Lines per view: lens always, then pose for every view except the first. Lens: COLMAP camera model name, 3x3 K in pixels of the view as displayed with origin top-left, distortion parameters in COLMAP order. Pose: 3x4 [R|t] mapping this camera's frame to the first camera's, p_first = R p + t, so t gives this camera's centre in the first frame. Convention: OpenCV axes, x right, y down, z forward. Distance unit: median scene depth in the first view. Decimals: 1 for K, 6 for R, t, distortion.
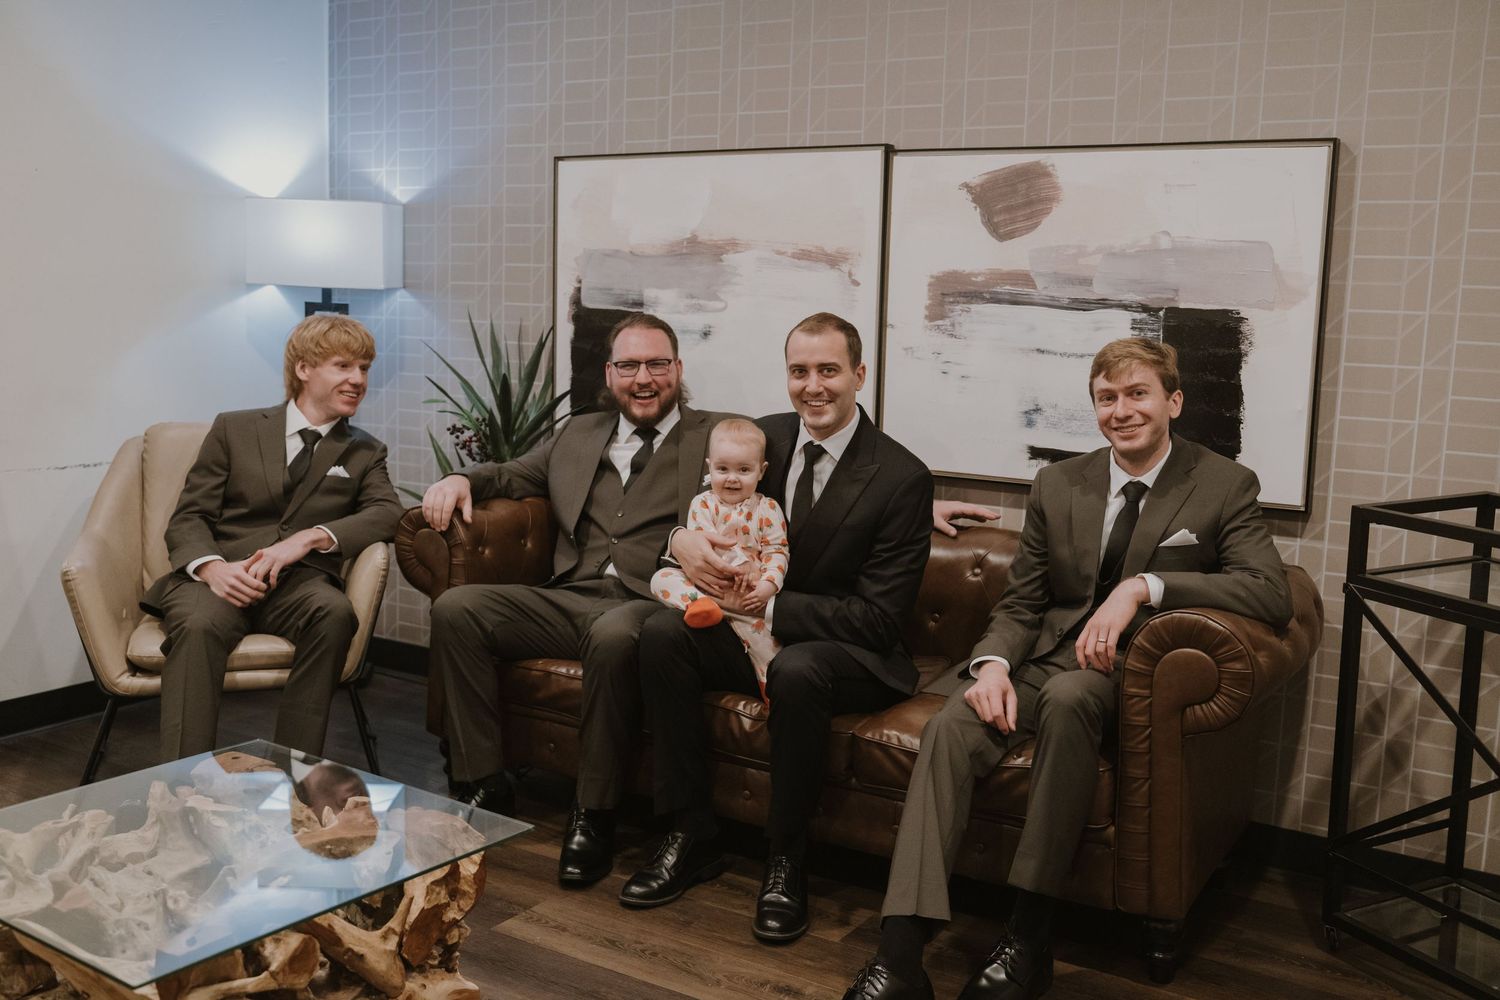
lens RADIAL K [[1486.3, 0, 739.3], [0, 1486.3, 490.2], [0, 0, 1]] dist [-0.016970, 0.000000]
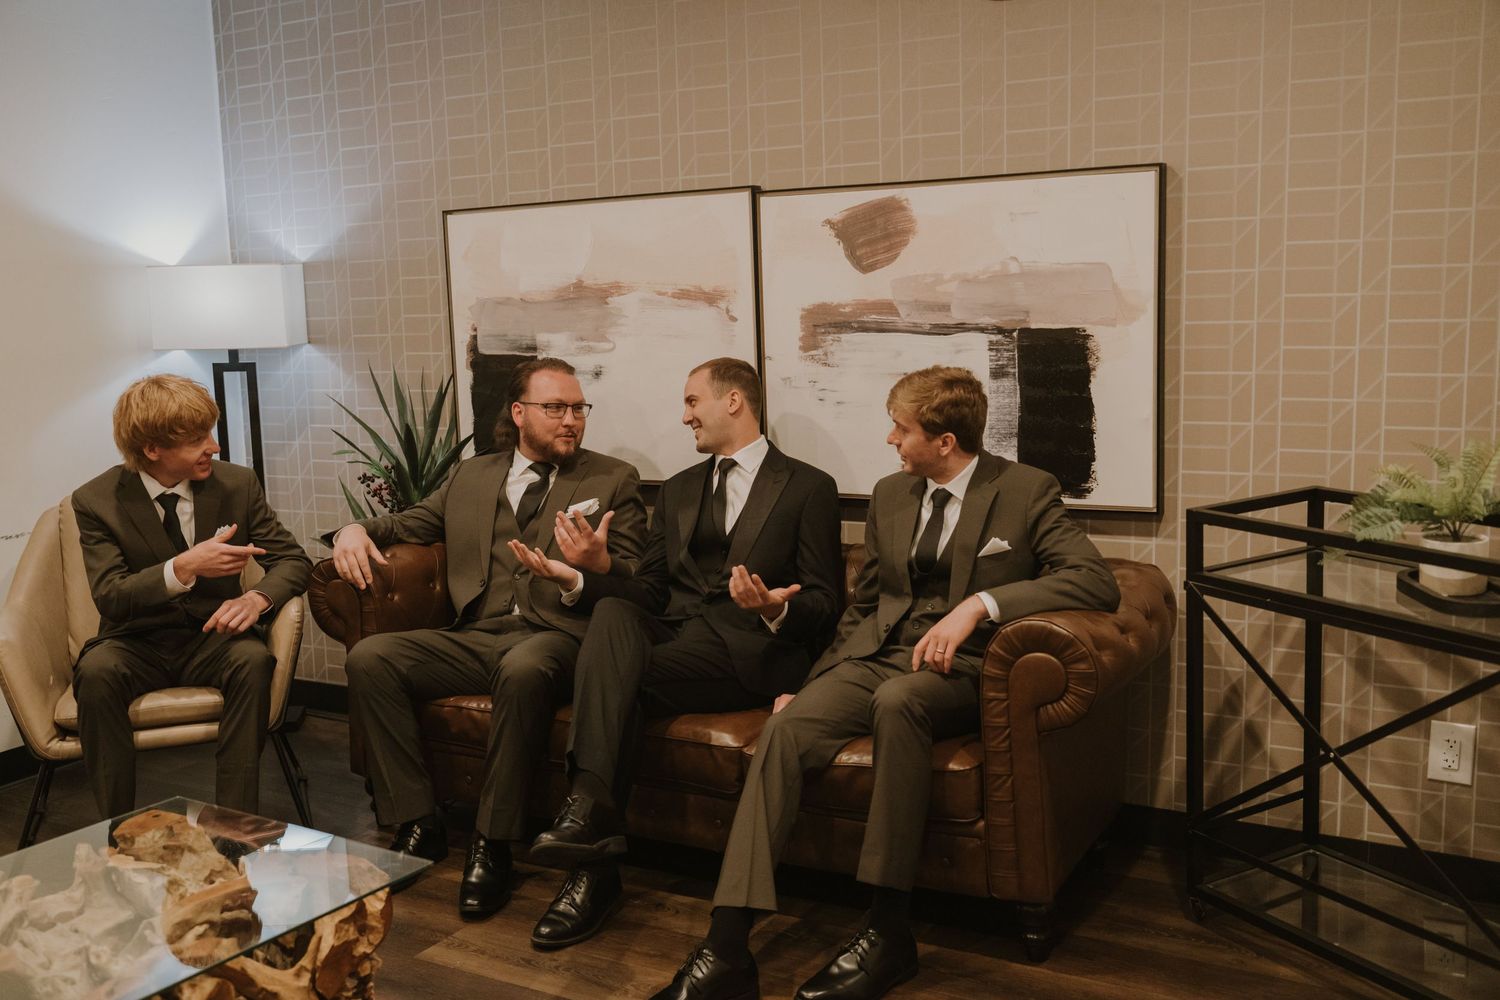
lens RADIAL K [[1486.3, 0, 742.9], [0, 1486.3, 508.7], [0, 0, 1]] dist [-0.016970, 0.000000]
pose [[0.997444, -0.064738, 0.030229, 0.051222], [0.064372, 0.997842, 0.012957, -0.021445], [-0.031002, -0.010978, 0.999459, -0.060025]]
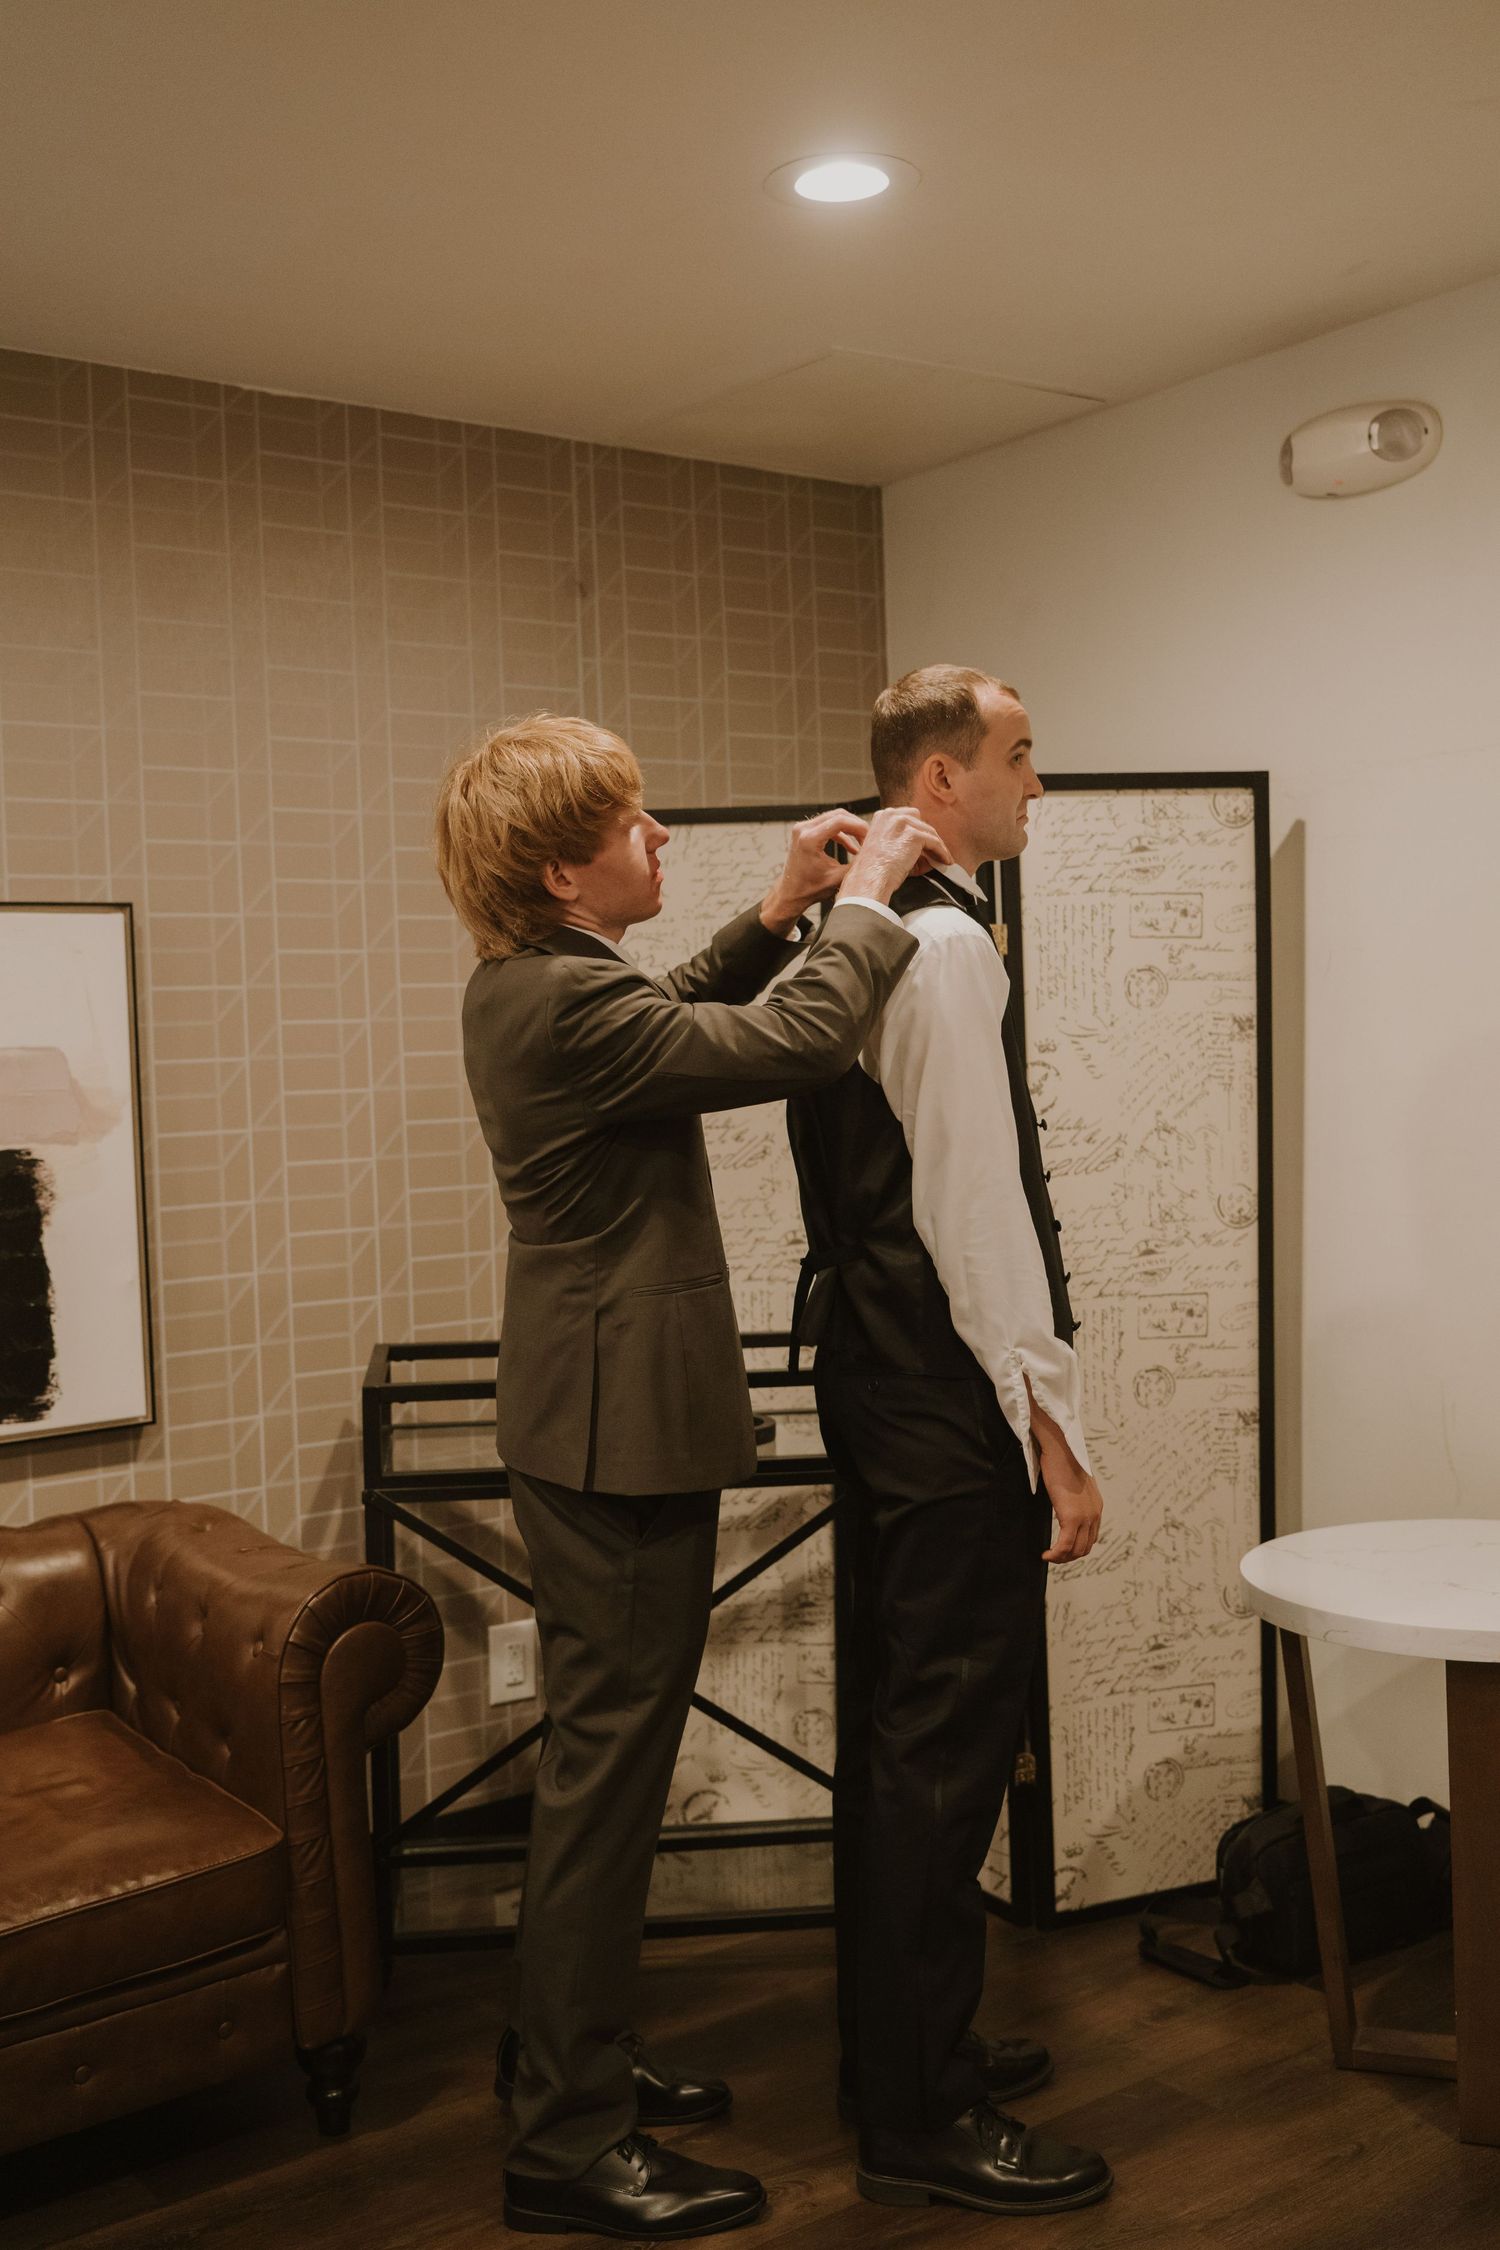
lens RADIAL K [[2229.4, 0, 743.3], [0, 2229.4, 1104.5], [0, 0, 1]] dist [-0.016970, 0.000000]
pose [[0.351788, -0.065082, 0.933814, -0.494590], [0.172041, 0.985082, 0.003843, -0.089362], [-0.920134, 0.159303, 0.357737, 0.334969]]
